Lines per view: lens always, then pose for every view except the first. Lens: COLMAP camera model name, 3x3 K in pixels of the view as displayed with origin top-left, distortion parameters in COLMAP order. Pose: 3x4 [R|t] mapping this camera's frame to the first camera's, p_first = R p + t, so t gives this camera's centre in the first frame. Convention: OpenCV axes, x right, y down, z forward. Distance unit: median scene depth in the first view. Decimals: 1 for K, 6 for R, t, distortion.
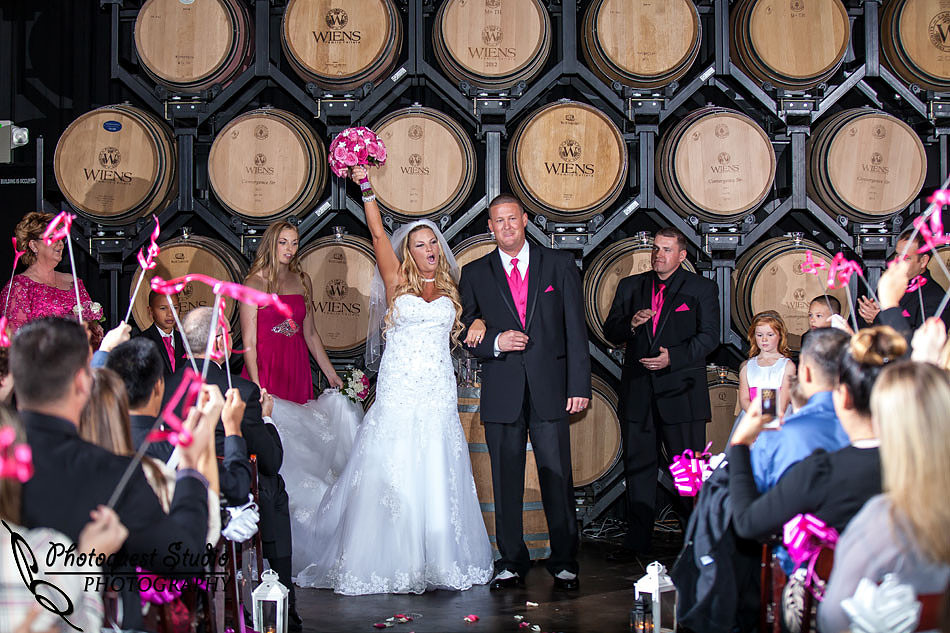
lens RADIAL K [[6898.9, 0, 639.1], [0, 6898.9, 355.9], [0, 0, 1]] dist [-3.450225, -21.450794]
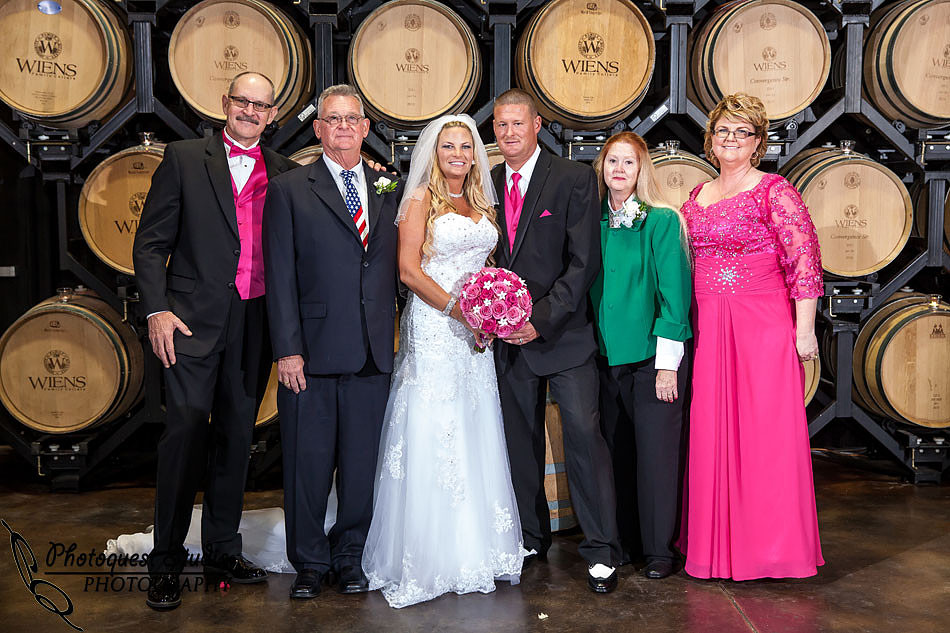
lens RADIAL K [[6898.9, 0, 639.1], [0, 6898.9, 355.9], [0, 0, 1]] dist [-3.450225, -21.450794]
pose [[1.000000, -0.000152, -0.000840, -0.003270], [0.000160, 0.999951, 0.009892, 0.000840], [0.000838, -0.009893, 0.999951, 0.133482]]
